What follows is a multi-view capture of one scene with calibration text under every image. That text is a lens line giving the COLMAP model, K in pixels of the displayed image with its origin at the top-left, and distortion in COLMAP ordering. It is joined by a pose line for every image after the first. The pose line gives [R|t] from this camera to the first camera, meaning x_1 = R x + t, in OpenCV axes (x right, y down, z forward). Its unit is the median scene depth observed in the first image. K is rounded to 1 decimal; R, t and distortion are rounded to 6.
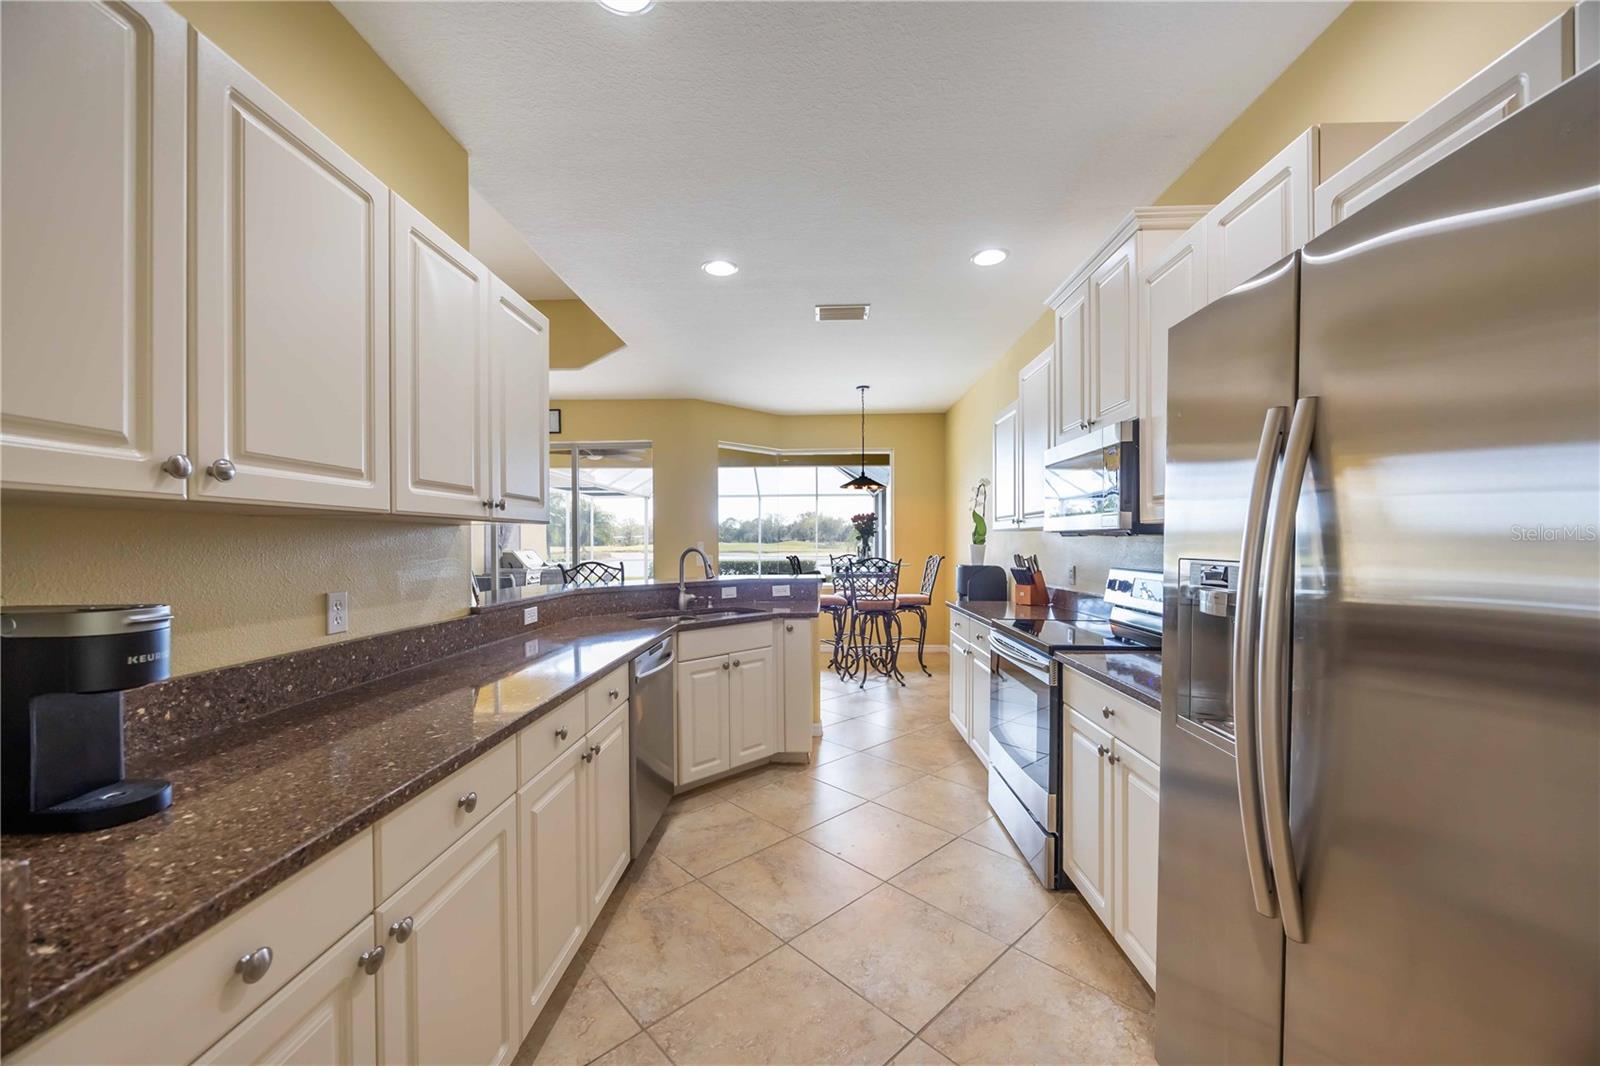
lens RADIAL K [[623.9, 0, 796.8], [0, 623.9, 541.5], [0, 0, 1]] dist [-0.002376, -0.000276]
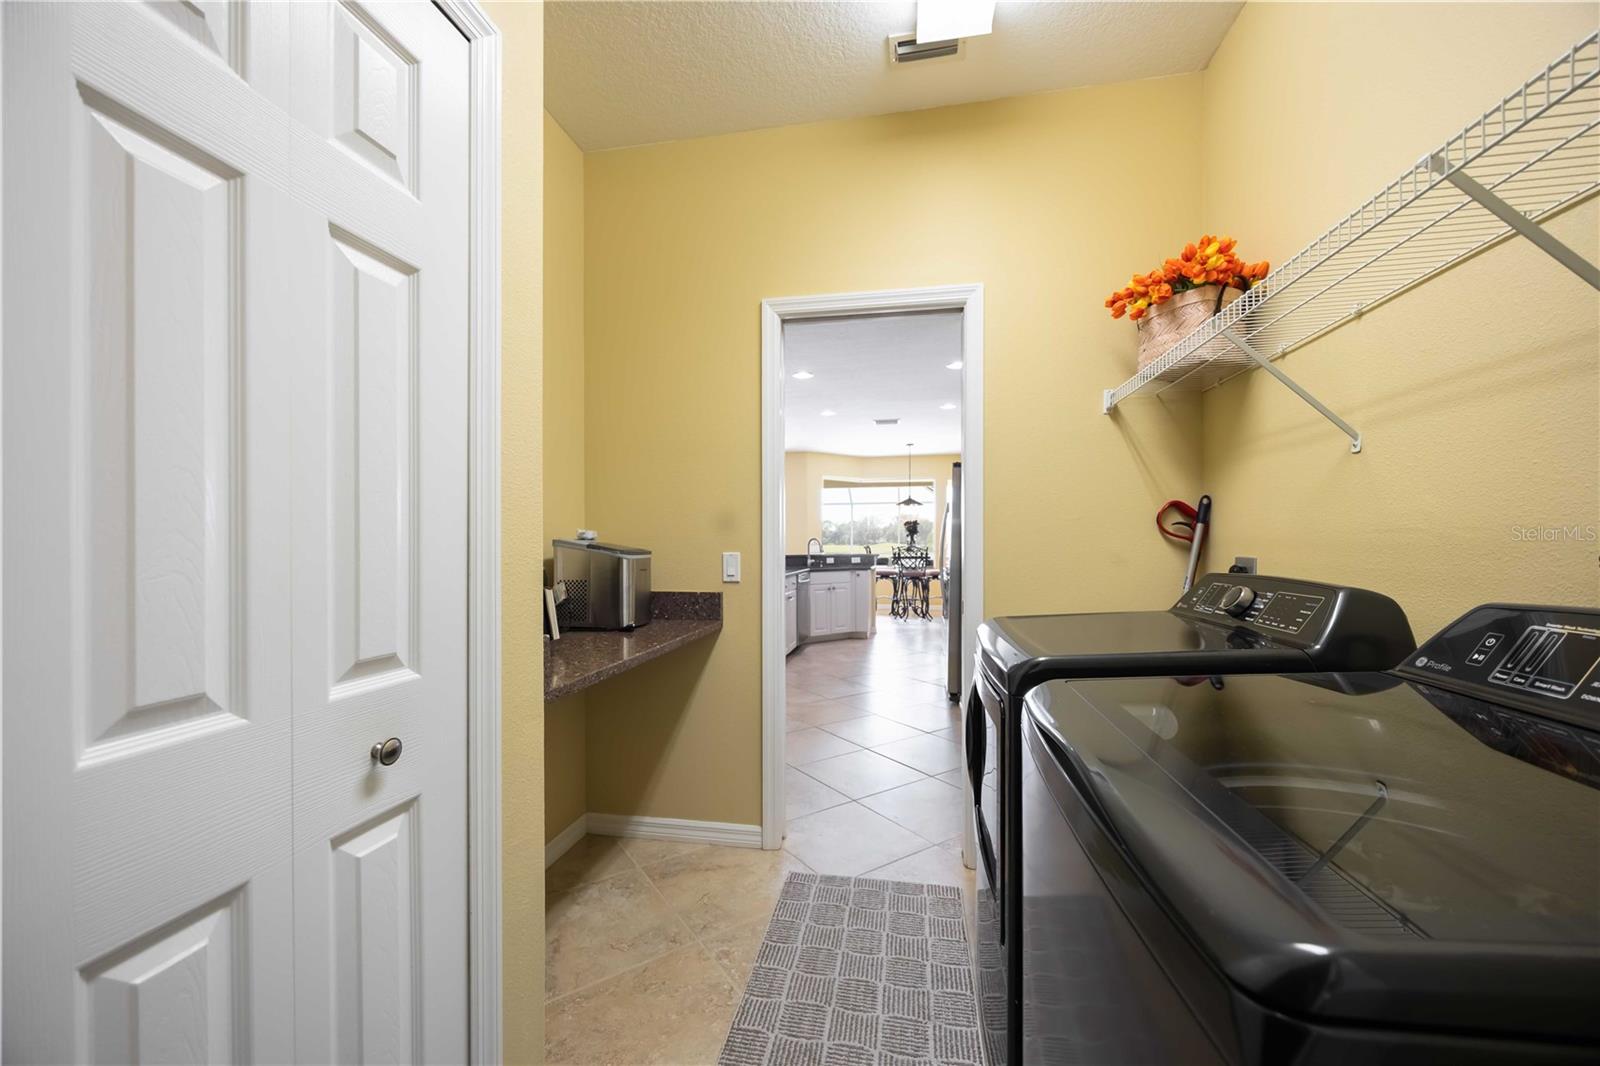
lens RADIAL K [[614.0, 0, 800.6], [0, 614.0, 536.8], [0, 0, 1]] dist [-0.000688, -0.000006]
pose [[0.988639, 0.001361, -0.150305, 0.093755], [-0.003037, 0.999936, -0.010922, 0.024907], [0.150280, 0.011255, 0.988579, -0.964634]]
